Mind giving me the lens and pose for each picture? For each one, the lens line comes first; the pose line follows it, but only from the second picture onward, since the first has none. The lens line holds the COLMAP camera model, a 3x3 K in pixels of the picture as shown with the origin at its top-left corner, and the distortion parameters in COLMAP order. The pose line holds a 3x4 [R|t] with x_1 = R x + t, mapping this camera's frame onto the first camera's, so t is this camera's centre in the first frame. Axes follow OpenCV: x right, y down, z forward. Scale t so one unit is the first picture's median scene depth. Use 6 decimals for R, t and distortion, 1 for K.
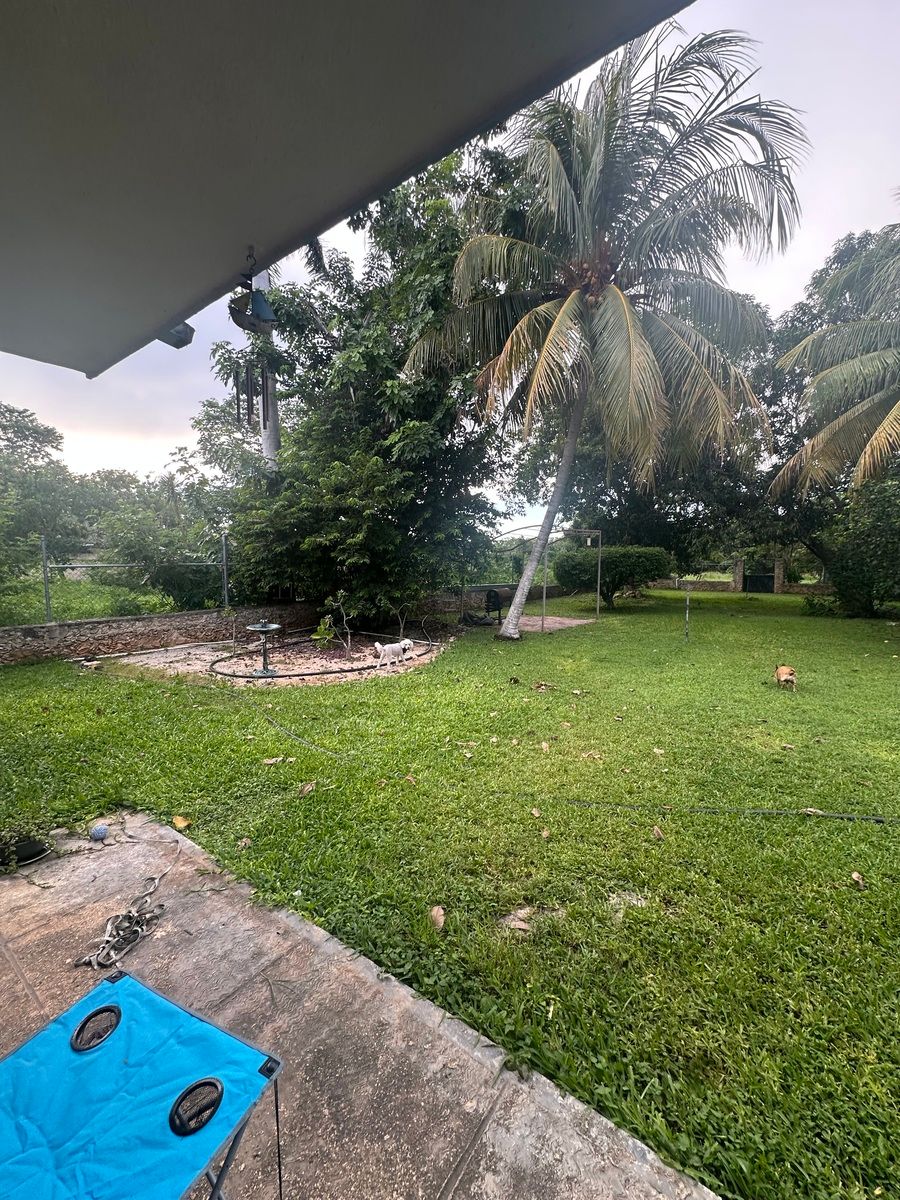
lens RADIAL K [[478.6, 0, 449.2], [0, 478.6, 599.3], [0, 0, 1]] dist [-0.007371, 0.001606]
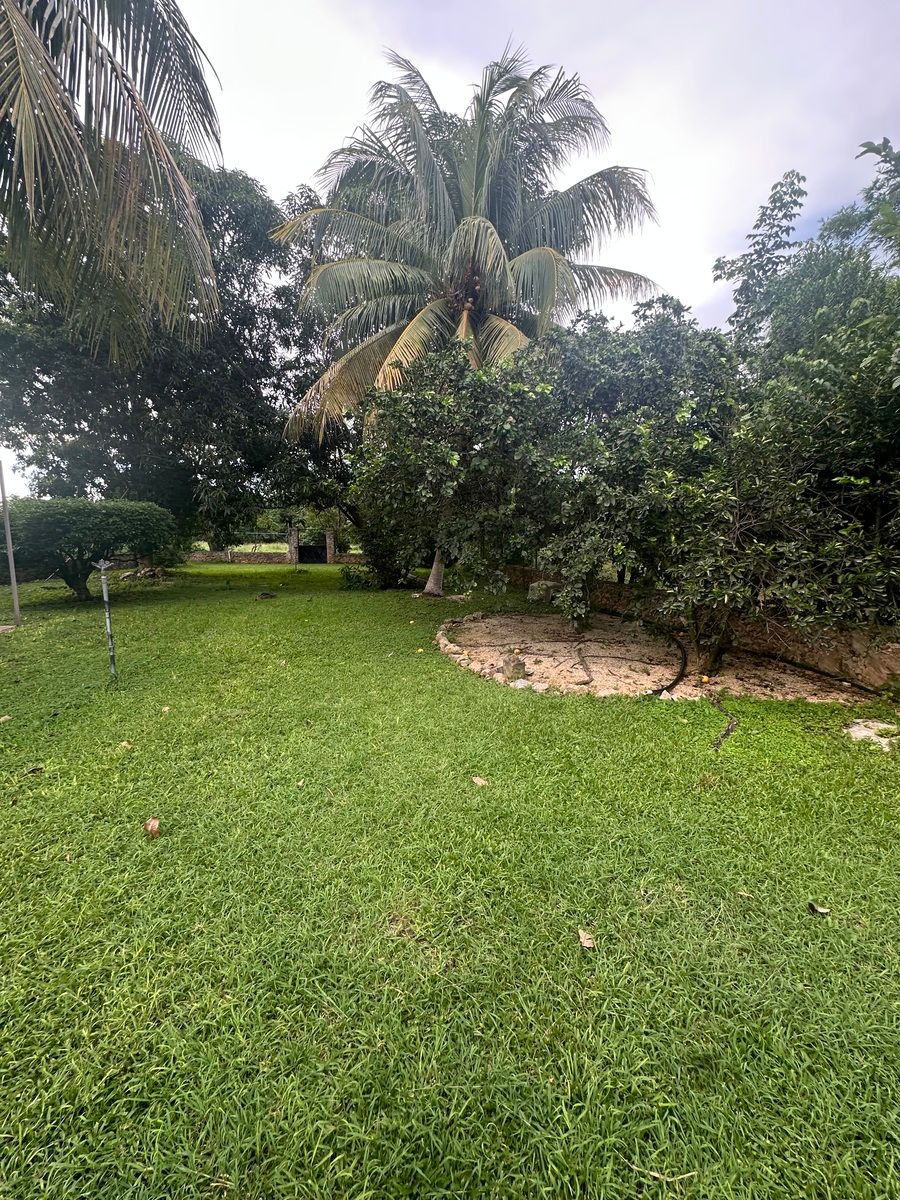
lens RADIAL K [[478.6, 0, 449.4], [0, 478.6, 600.2], [0, 0, 1]] dist [-0.007371, 0.001606]
pose [[0.684437, -0.088681, 0.723658, 0.161412], [0.045688, 0.995841, 0.078824, -0.004940], [-0.727639, -0.020887, 0.685642, 0.169061]]
